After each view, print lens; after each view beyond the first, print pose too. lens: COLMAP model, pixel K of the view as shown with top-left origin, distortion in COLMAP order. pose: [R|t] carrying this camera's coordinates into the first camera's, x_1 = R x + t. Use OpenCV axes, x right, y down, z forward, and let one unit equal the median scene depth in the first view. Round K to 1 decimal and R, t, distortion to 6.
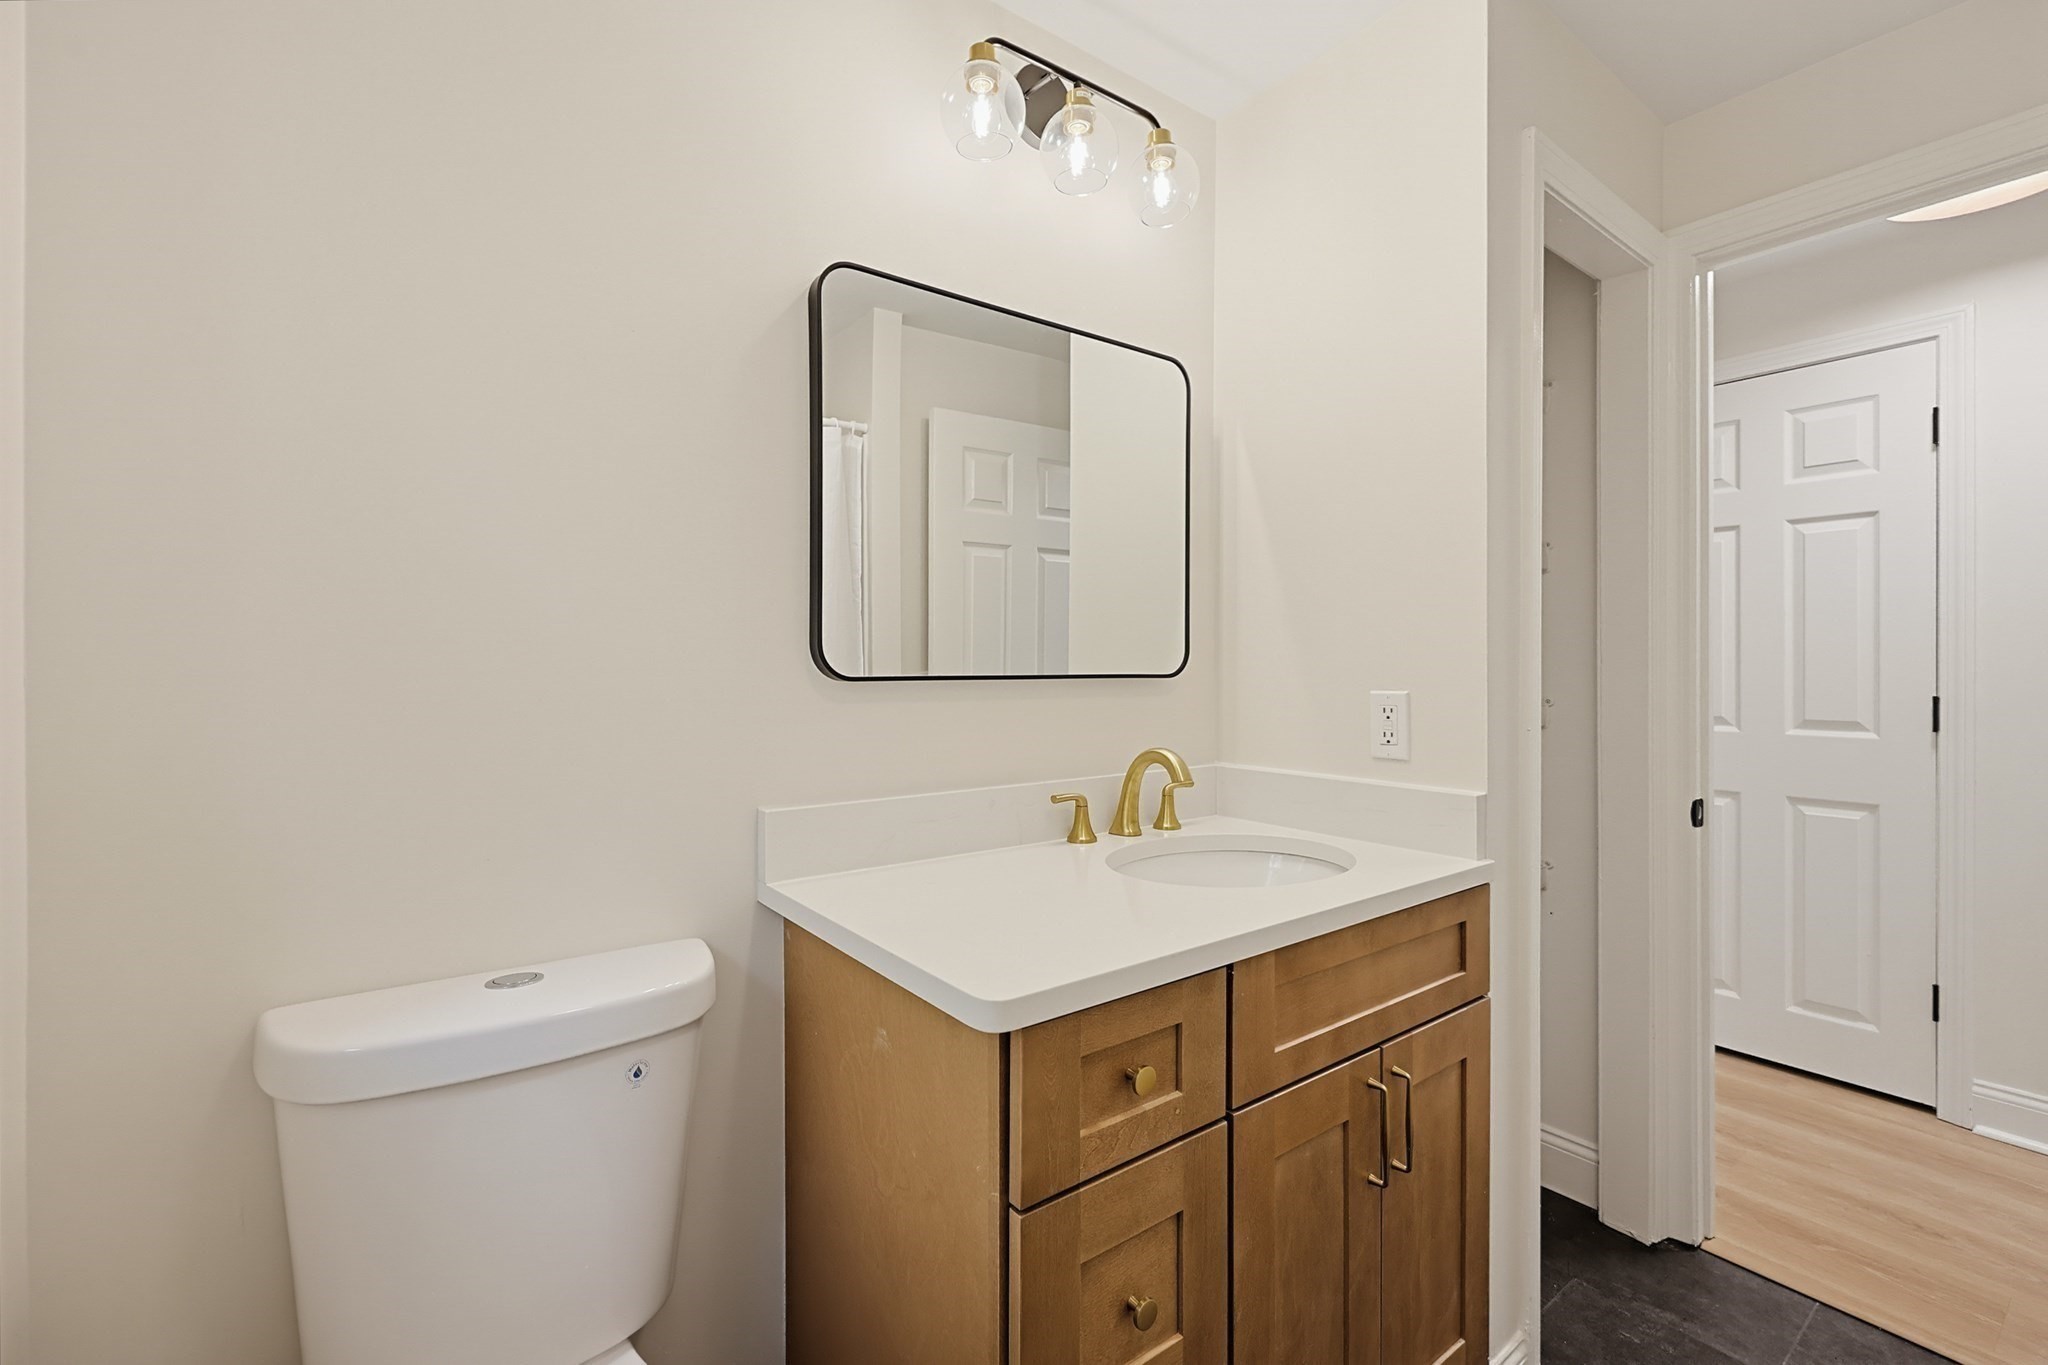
lens RADIAL K [[885.8, 0, 1017.2], [0, 885.8, 652.9], [0, 0, 1]] dist [0.002389, 0.000211]
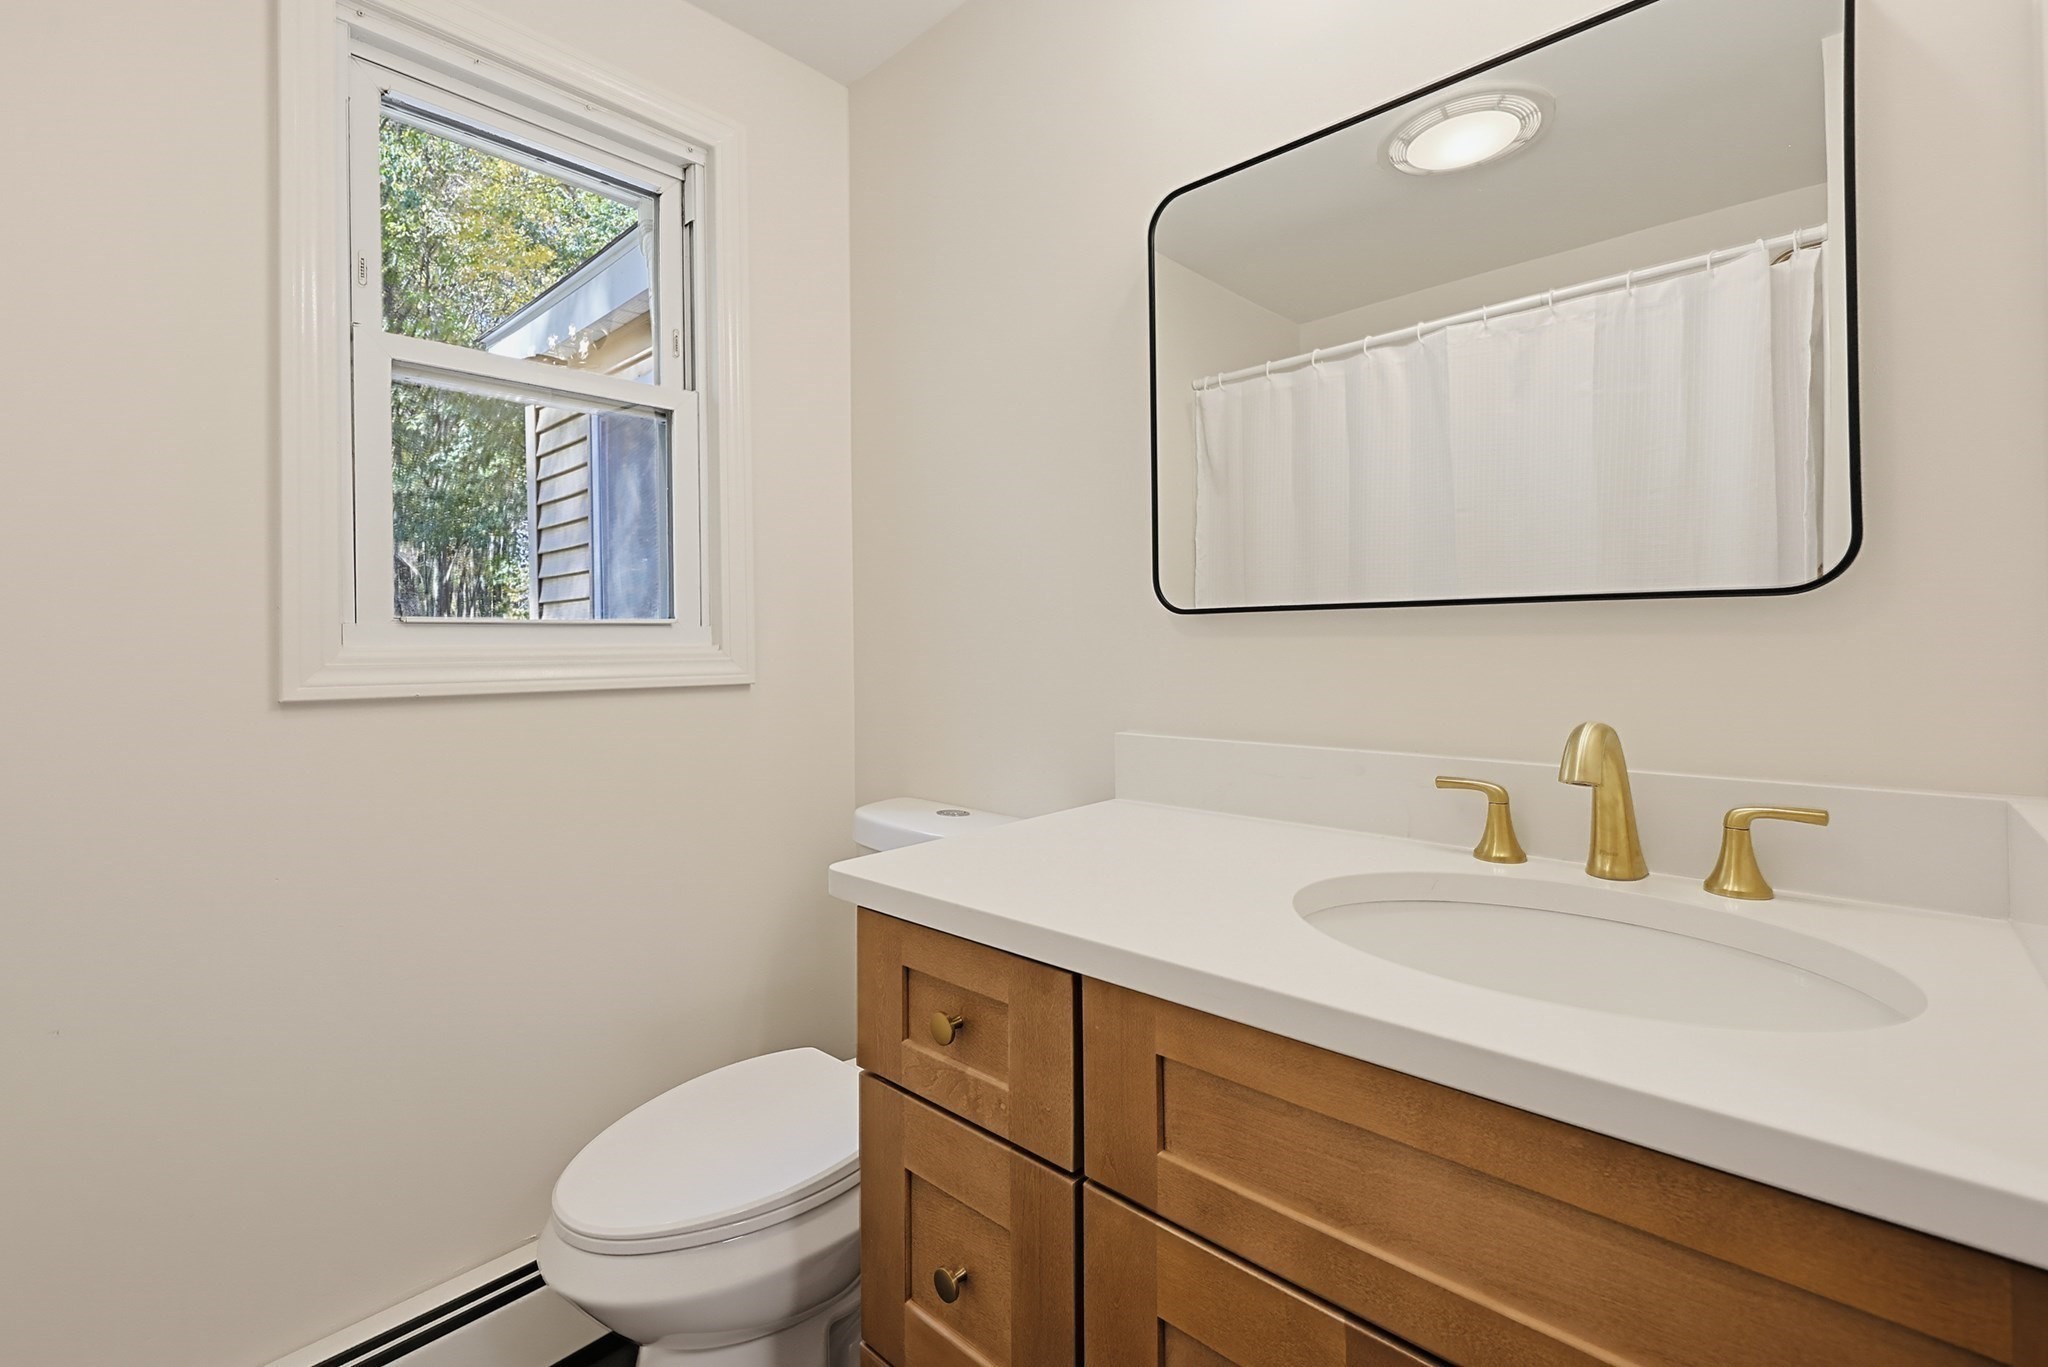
lens RADIAL K [[885.8, 0, 1017.2], [0, 885.8, 653.9], [0, 0, 1]] dist [0.002389, 0.000211]
pose [[0.196103, 0.013856, -0.980485, 0.803414], [0.016927, 0.999703, 0.017513, 0.063338], [0.980437, -0.020032, 0.195811, 0.695375]]
